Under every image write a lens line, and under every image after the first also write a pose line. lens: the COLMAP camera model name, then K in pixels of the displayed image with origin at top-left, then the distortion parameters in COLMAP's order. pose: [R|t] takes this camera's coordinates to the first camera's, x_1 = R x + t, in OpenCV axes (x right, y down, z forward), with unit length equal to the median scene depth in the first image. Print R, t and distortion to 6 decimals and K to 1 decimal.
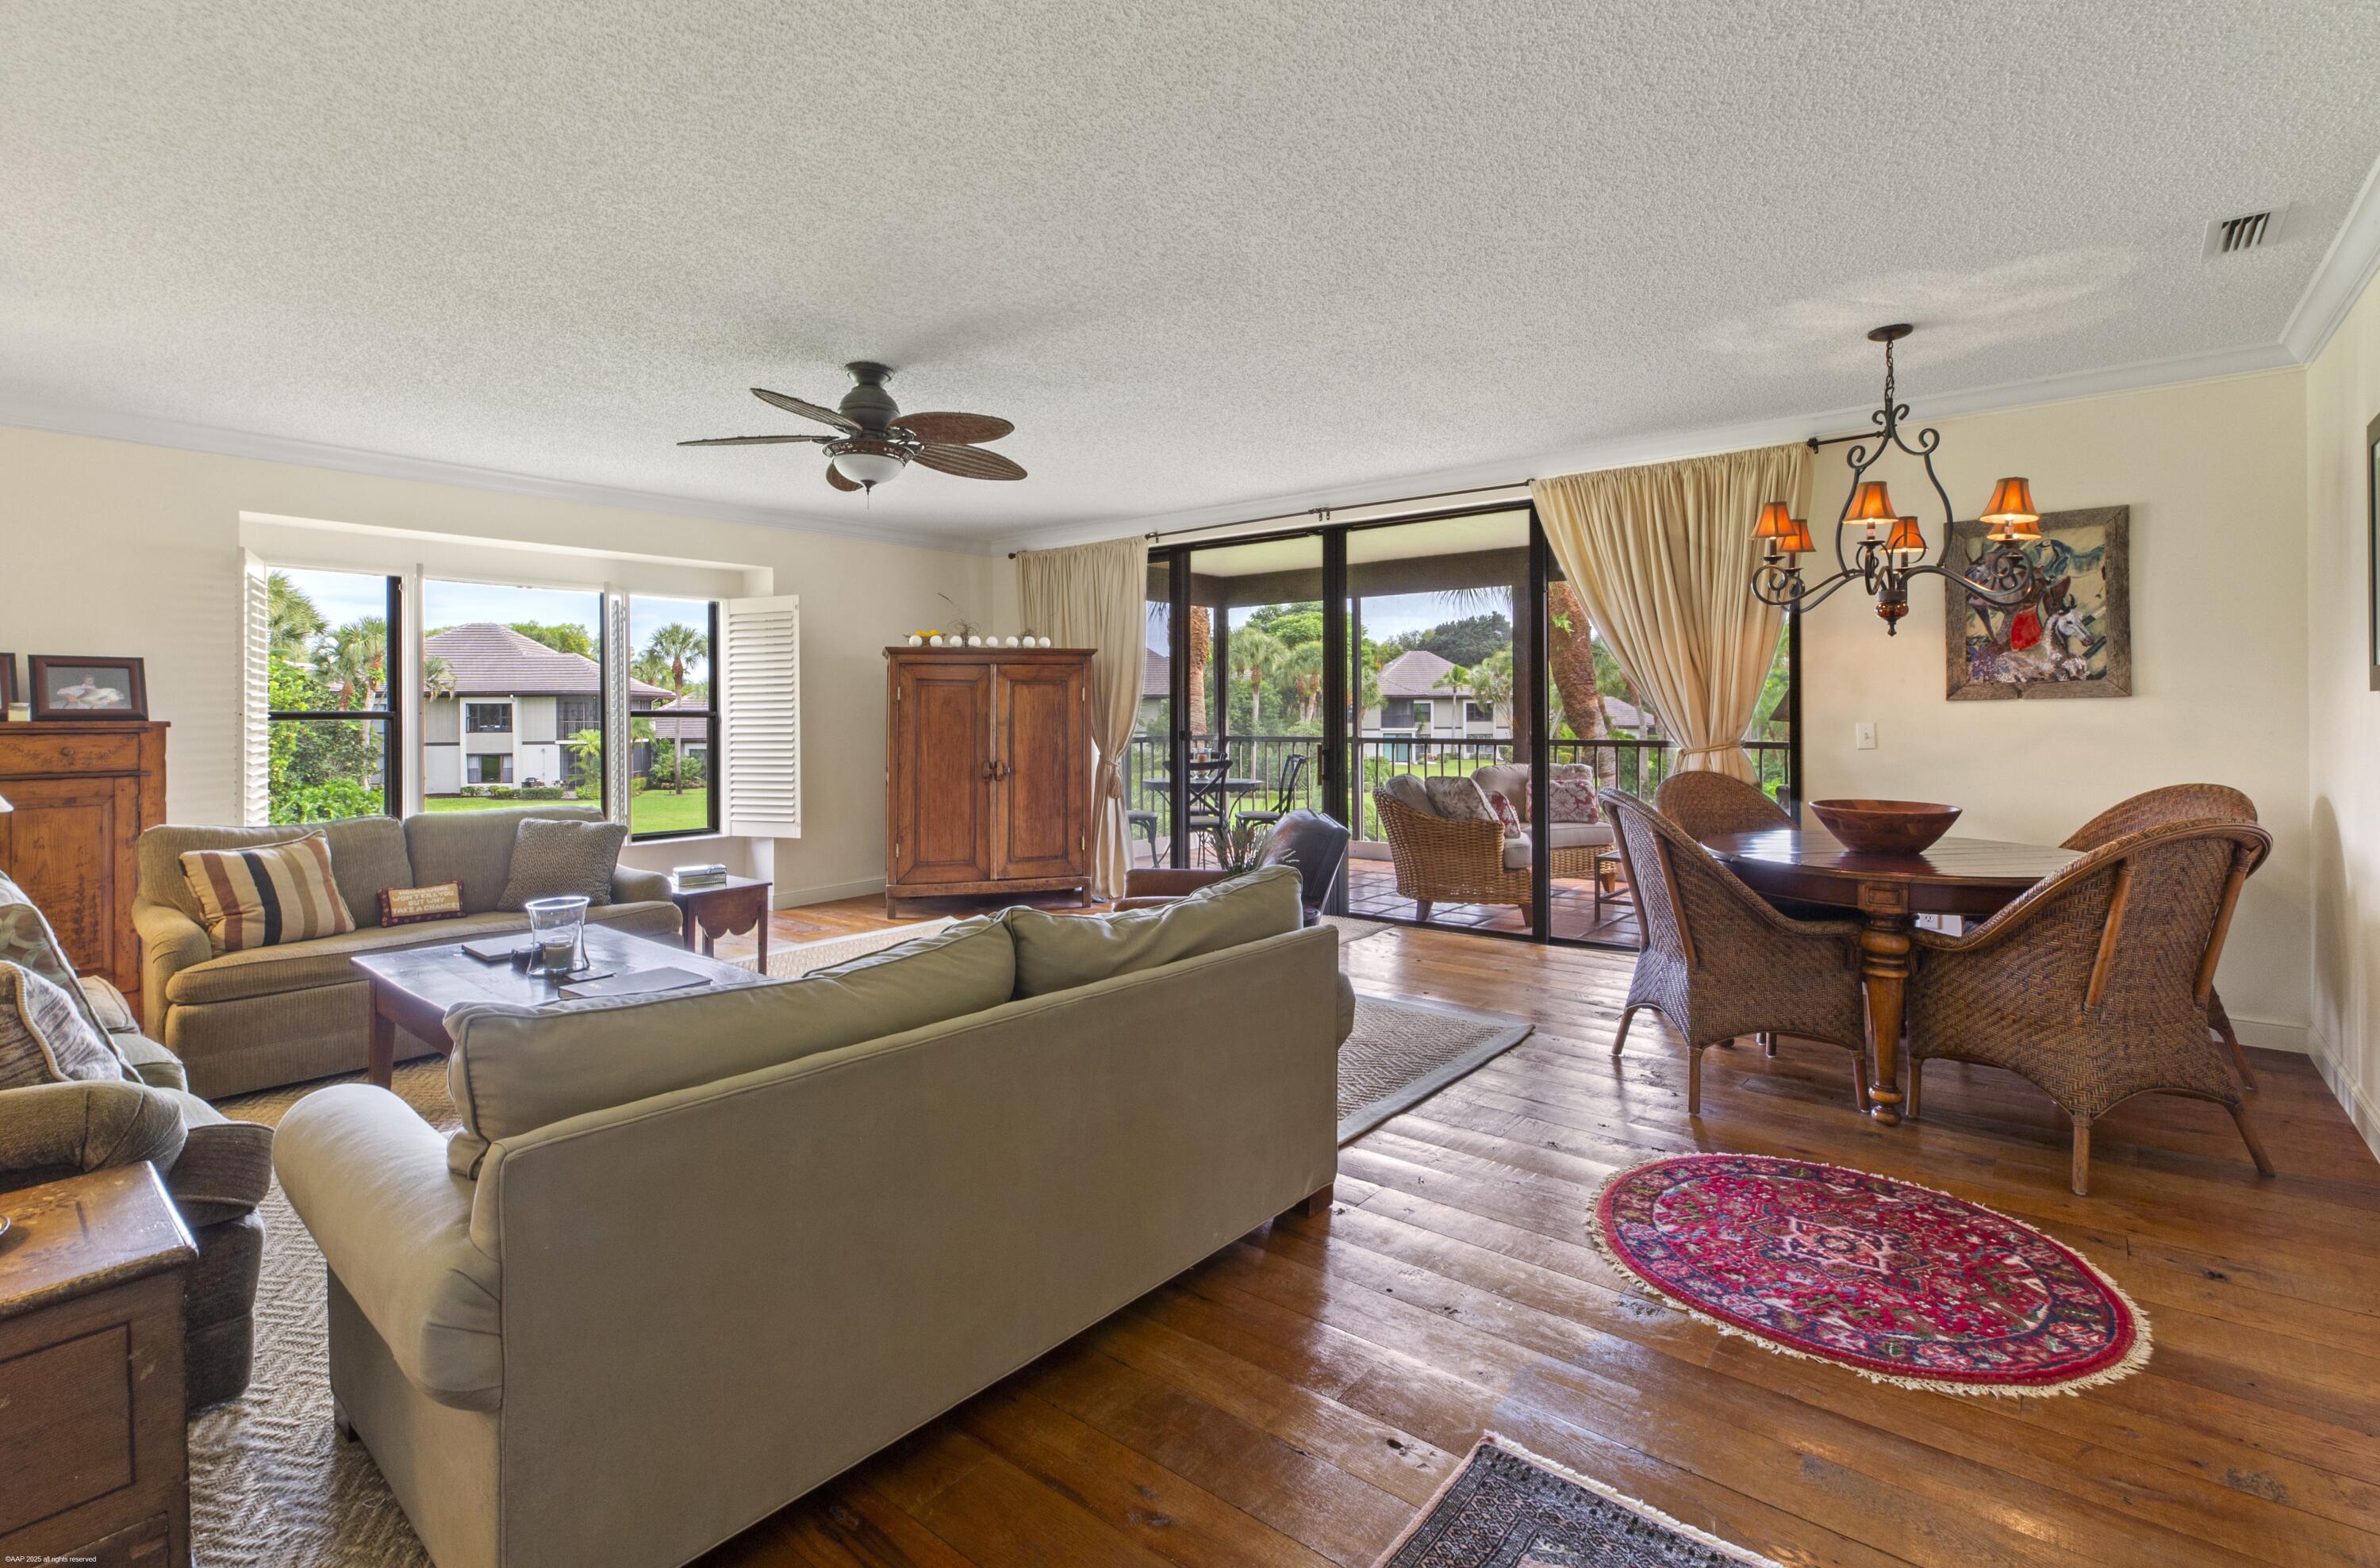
lens RADIAL K [[1088.9, 0, 1159.3], [0, 1088.9, 721.4], [0, 0, 1]] dist [0.007635, 0.000403]
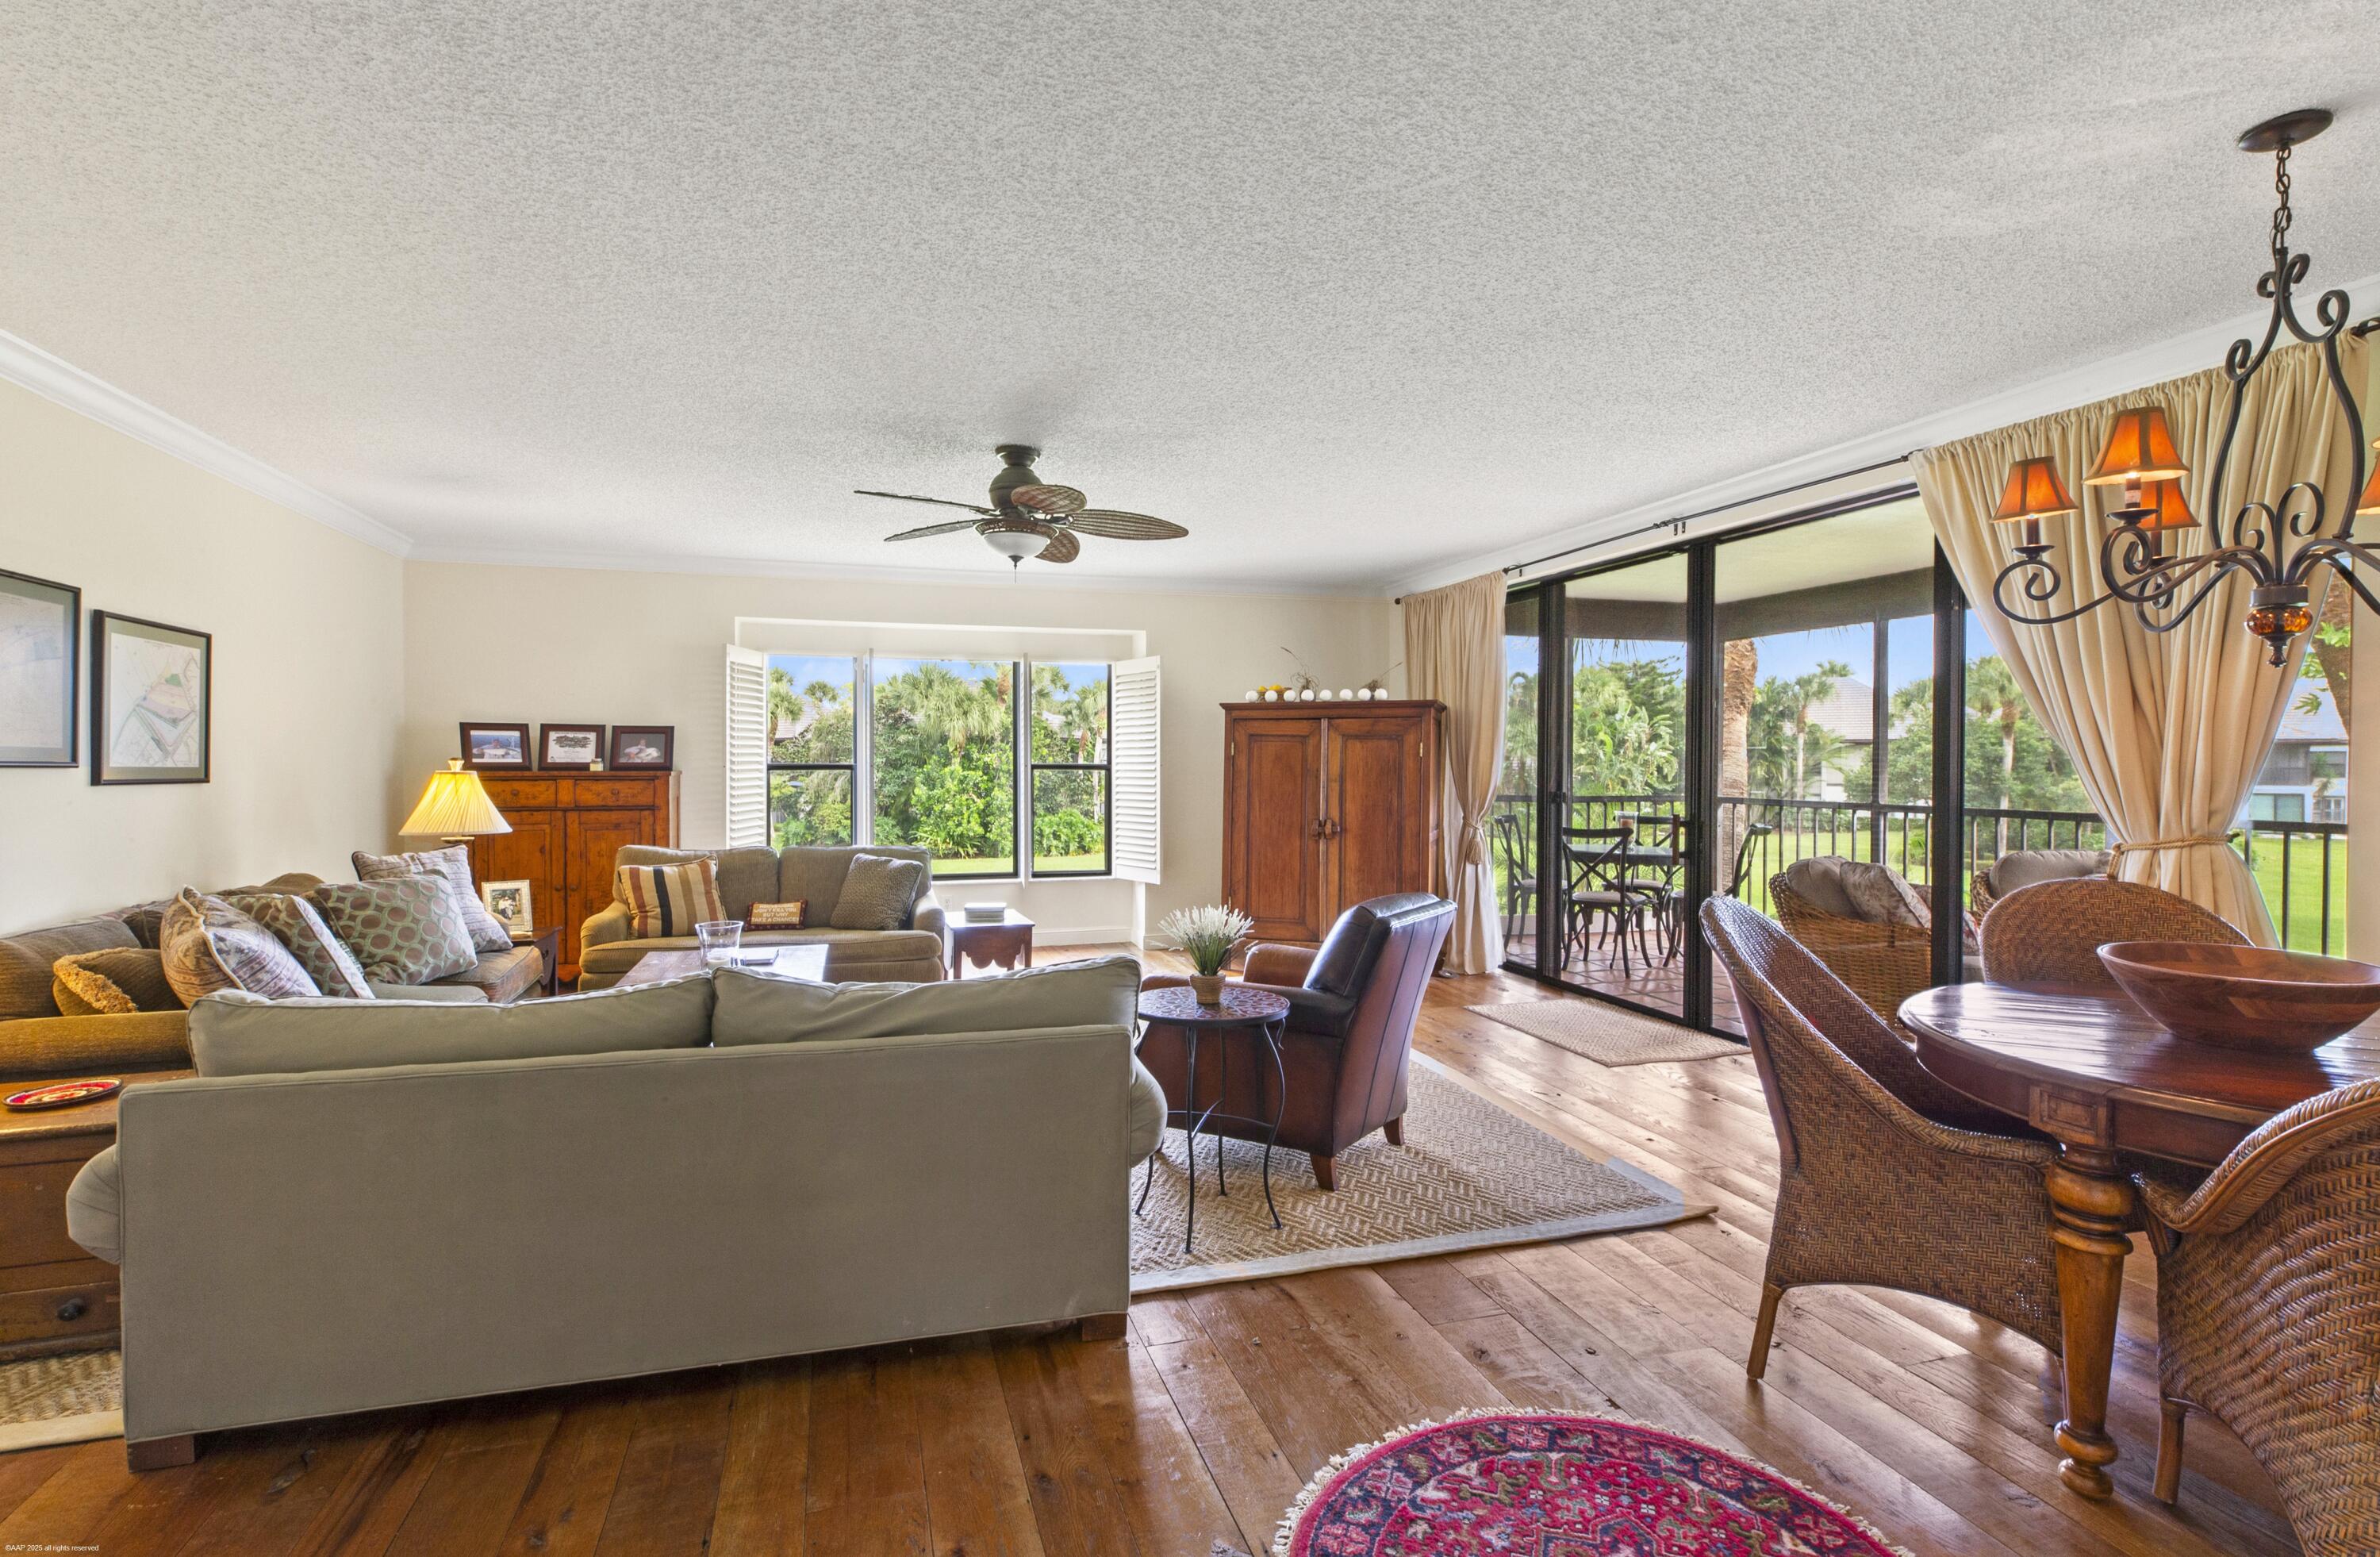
lens RADIAL K [[1114.3, 0, 1190.0], [0, 1114.3, 778.5], [0, 0, 1]] dist [0.011781, -0.000573]
pose [[0.834954, 0.016897, -0.550060, 0.306392], [-0.010696, 0.999838, 0.014479, -0.013101], [0.550215, -0.006206, 0.835000, 0.115125]]
